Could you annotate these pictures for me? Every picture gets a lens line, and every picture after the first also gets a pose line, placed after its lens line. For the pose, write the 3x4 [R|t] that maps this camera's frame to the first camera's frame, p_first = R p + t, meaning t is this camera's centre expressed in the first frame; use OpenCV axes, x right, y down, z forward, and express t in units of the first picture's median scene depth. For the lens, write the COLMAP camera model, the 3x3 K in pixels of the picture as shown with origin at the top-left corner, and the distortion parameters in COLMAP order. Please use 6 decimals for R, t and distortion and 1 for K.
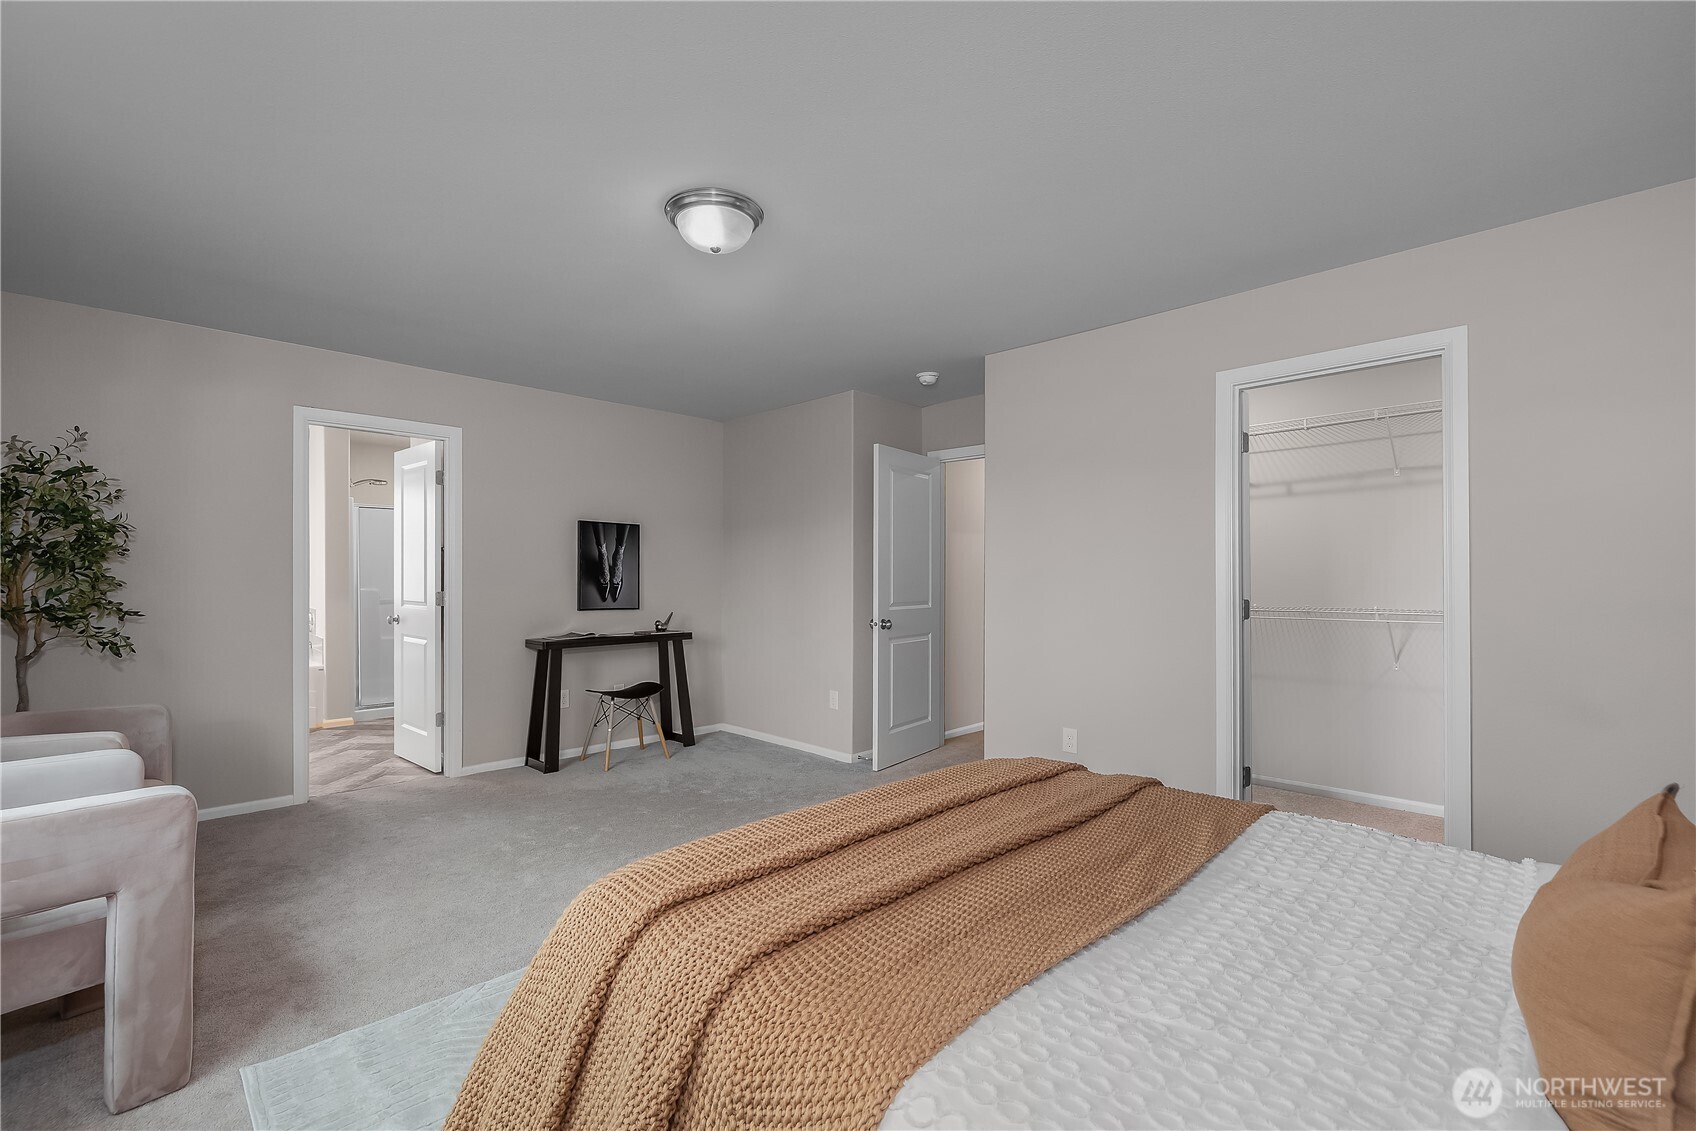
lens RADIAL K [[721.2, 0, 843.3], [0, 721.2, 567.6], [0, 0, 1]] dist [-0.001913, -0.000140]
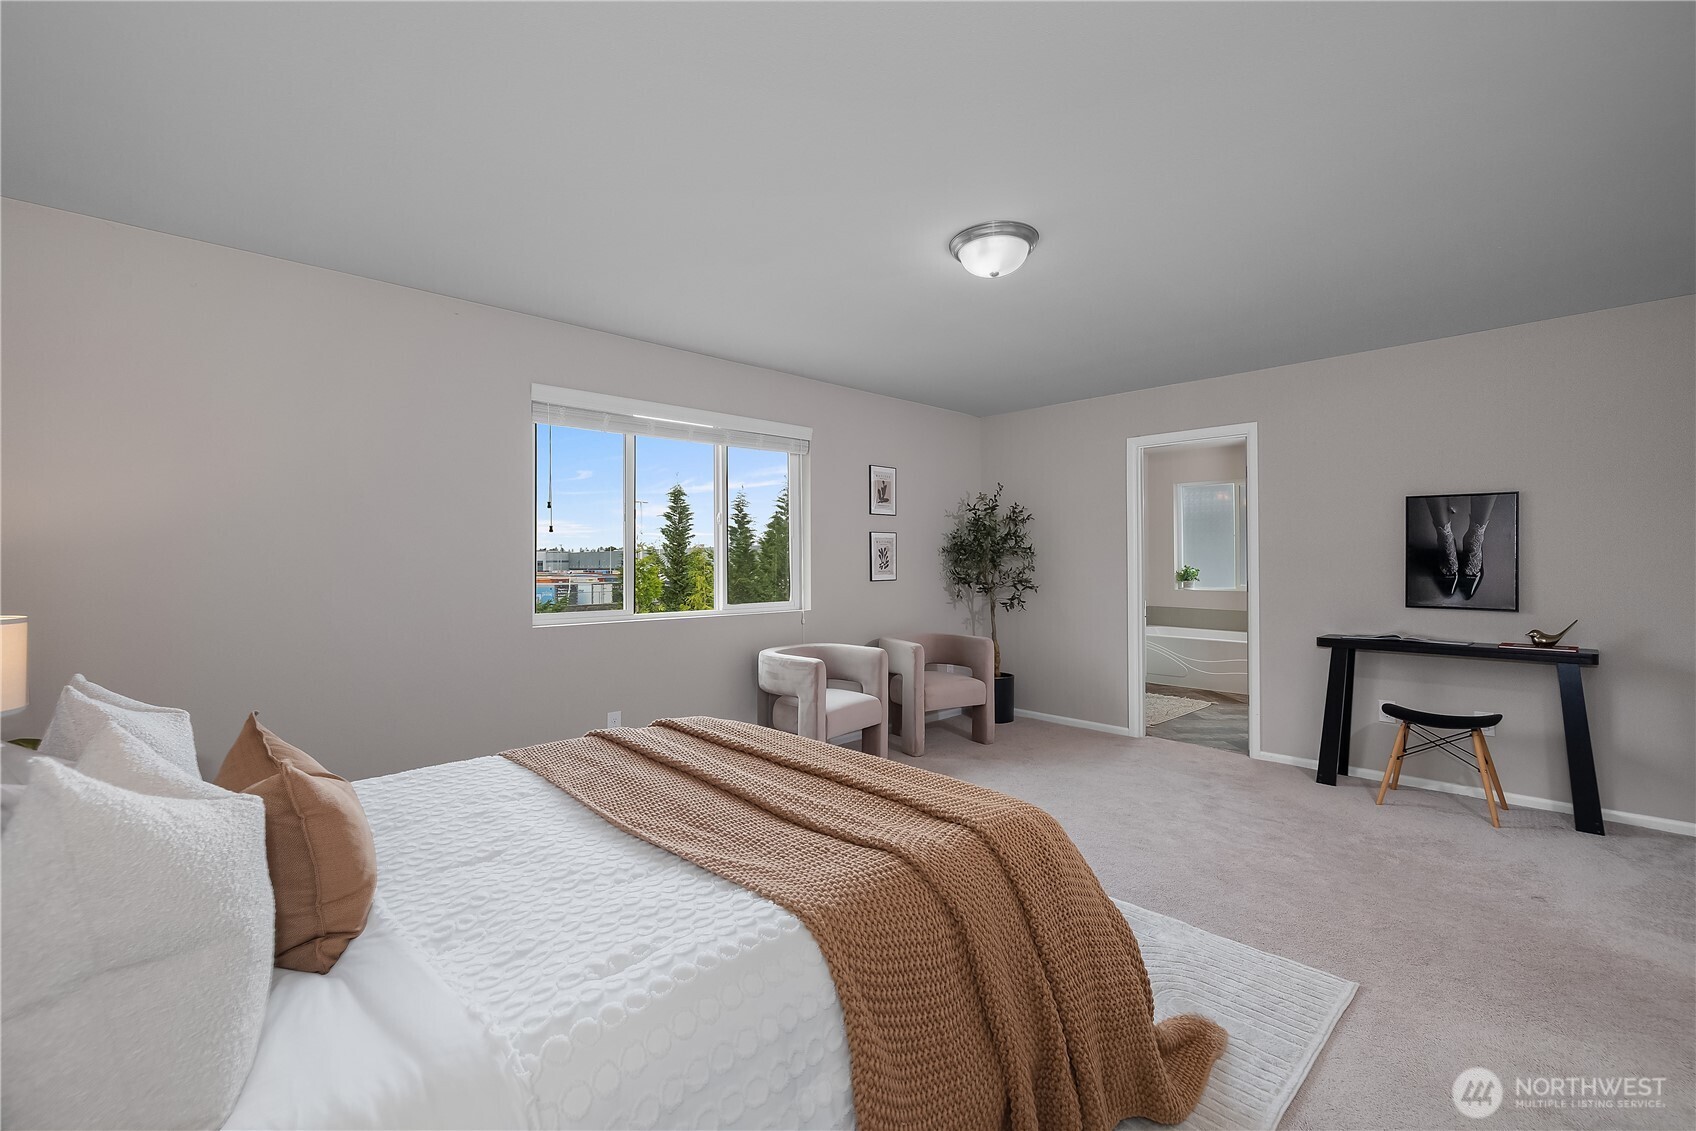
lens RADIAL K [[721.2, 0, 843.3], [0, 721.2, 567.6], [0, 0, 1]] dist [-0.001913, -0.000140]
pose [[-0.023201, 0.002558, -0.999728, 0.449558], [0.016970, 0.999854, 0.002164, 0.002013], [0.999587, -0.016915, -0.023241, 0.376342]]
